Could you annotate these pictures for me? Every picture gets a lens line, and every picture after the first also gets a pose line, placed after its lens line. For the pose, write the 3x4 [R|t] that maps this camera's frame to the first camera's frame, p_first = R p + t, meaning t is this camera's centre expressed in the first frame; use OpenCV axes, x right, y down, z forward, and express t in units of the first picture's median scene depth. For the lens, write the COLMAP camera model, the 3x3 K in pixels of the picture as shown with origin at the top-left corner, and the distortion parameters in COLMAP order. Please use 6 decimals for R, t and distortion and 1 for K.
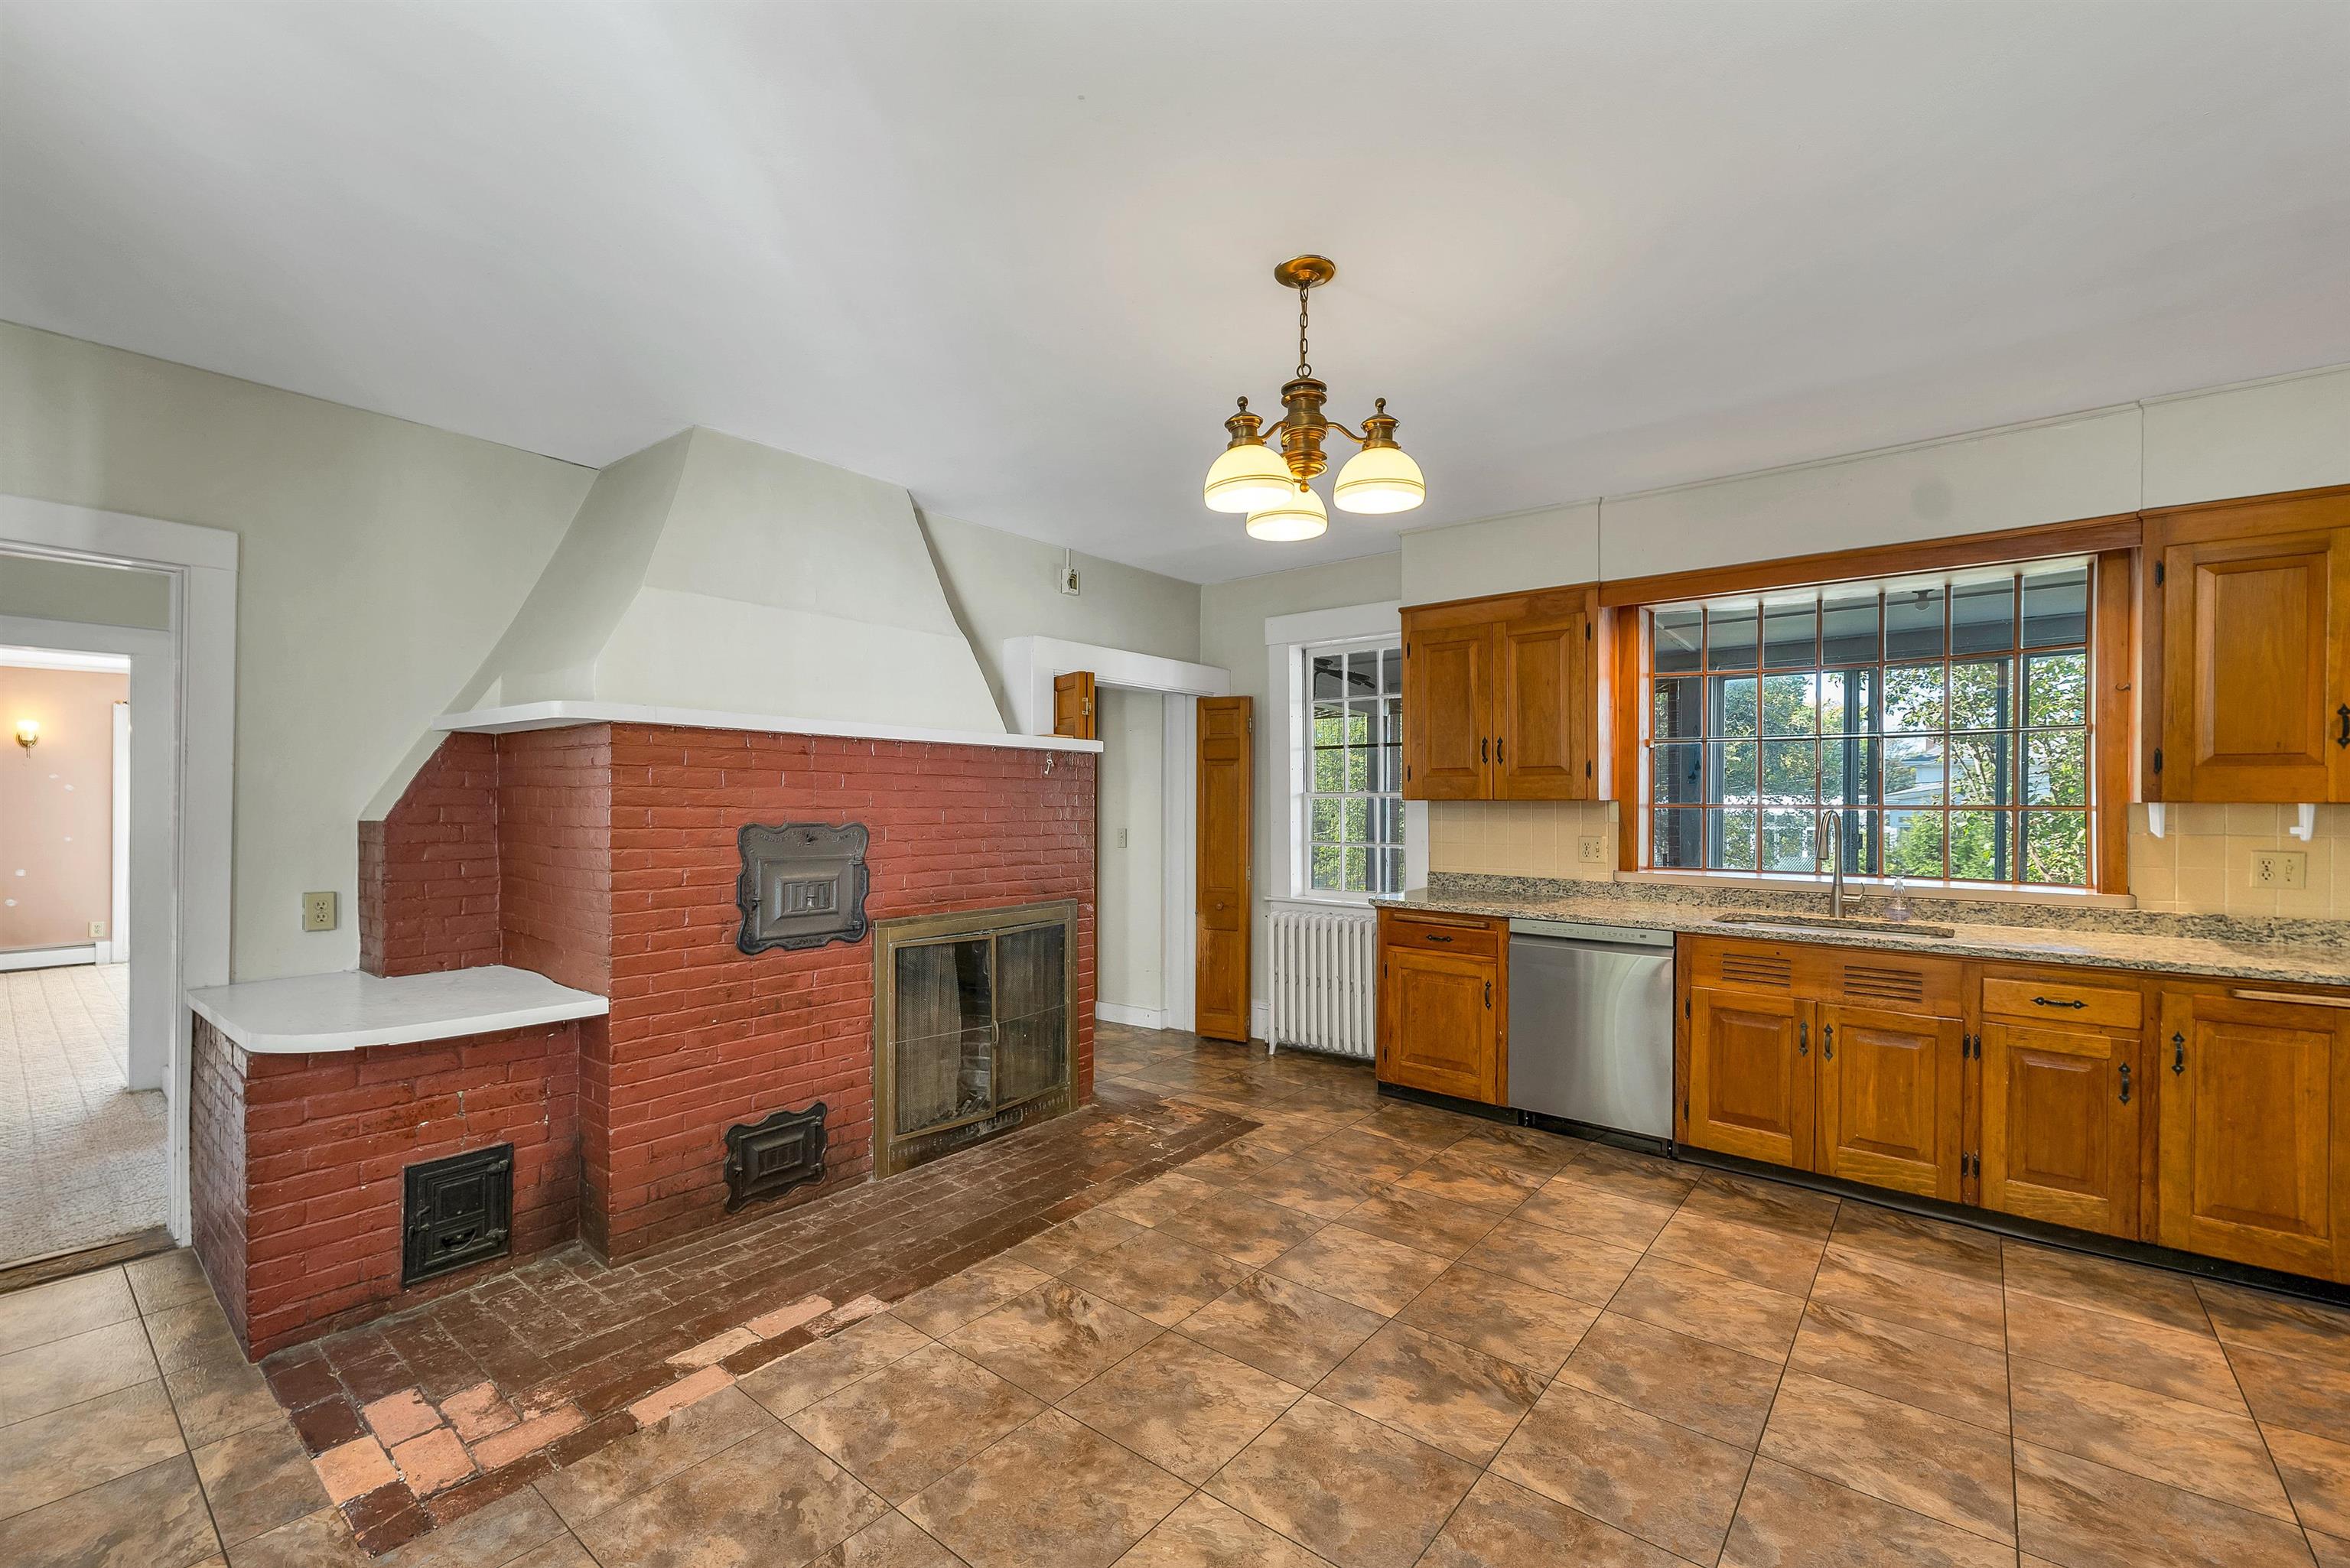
lens RADIAL K [[980.0, 0, 1197.5], [0, 980.0, 797.2], [0, 0, 1]] dist [0.000874, 0.000016]
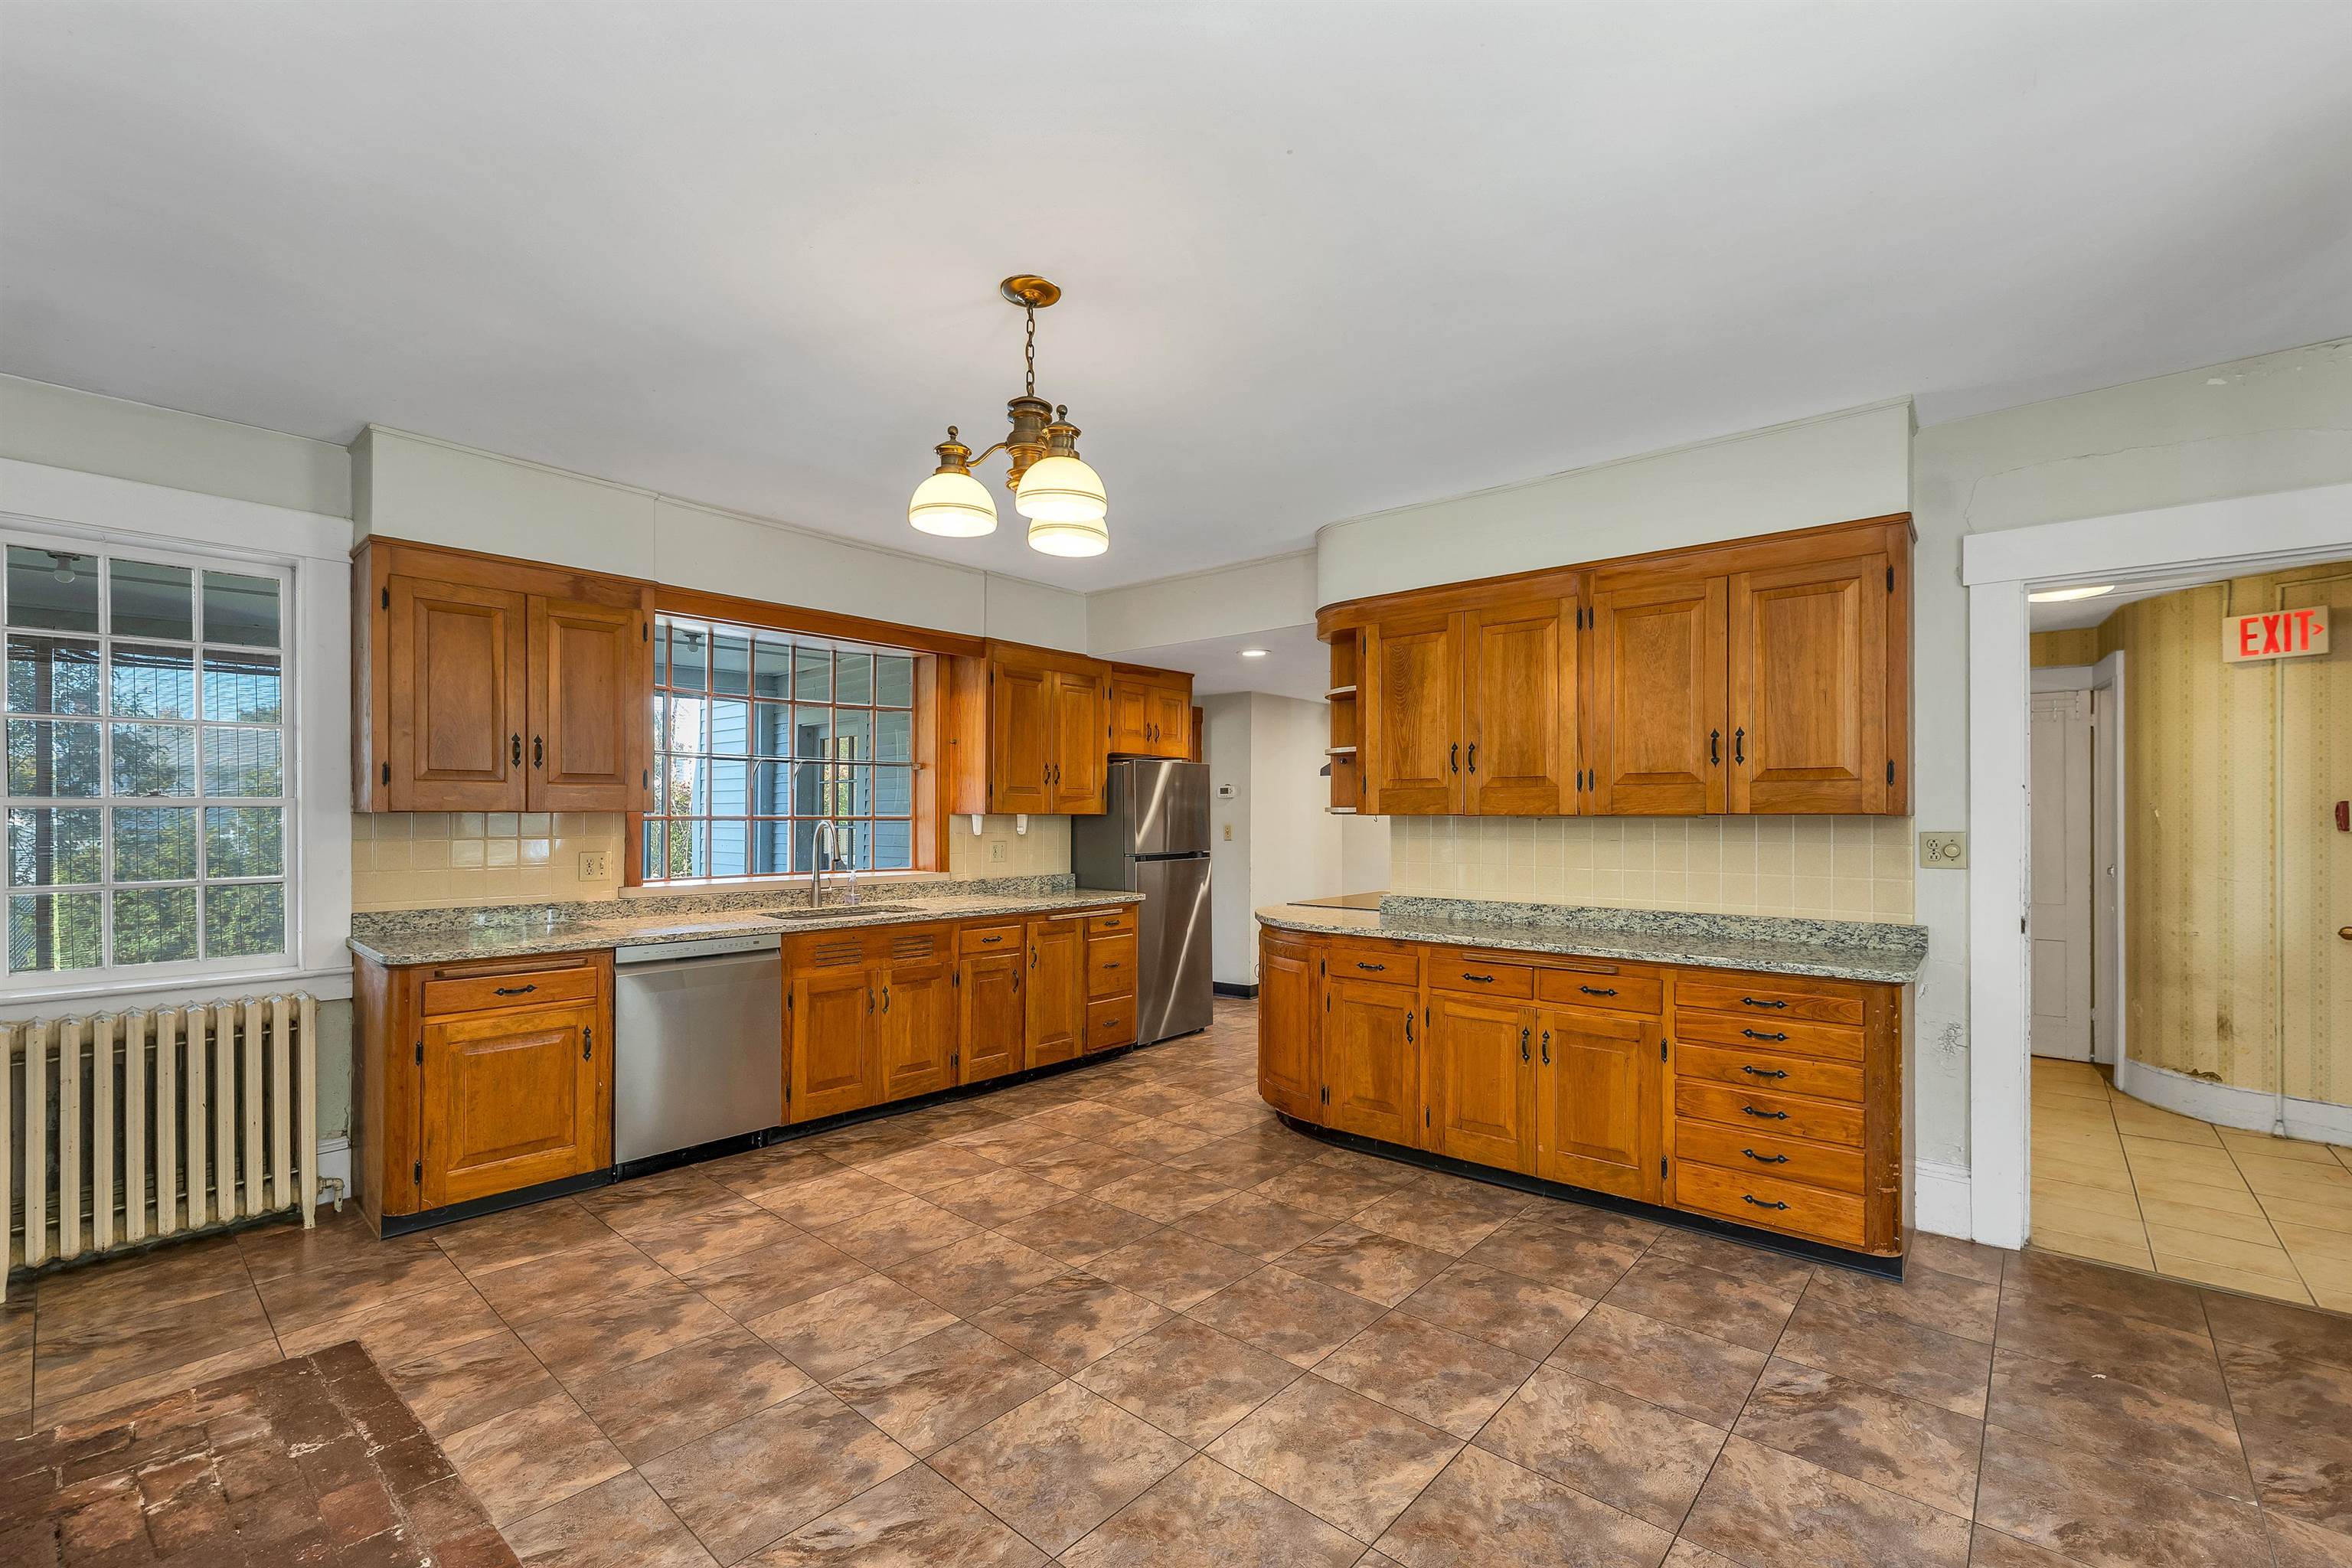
lens RADIAL K [[980.9, 0, 1149.2], [0, 980.9, 810.8], [0, 0, 1]] dist [0.000874, 0.000016]
pose [[0.072423, 0.000421, 0.997374, -0.702696], [-0.006691, 0.999978, 0.000064, -0.002176], [-0.997352, -0.006678, 0.072424, 0.633957]]
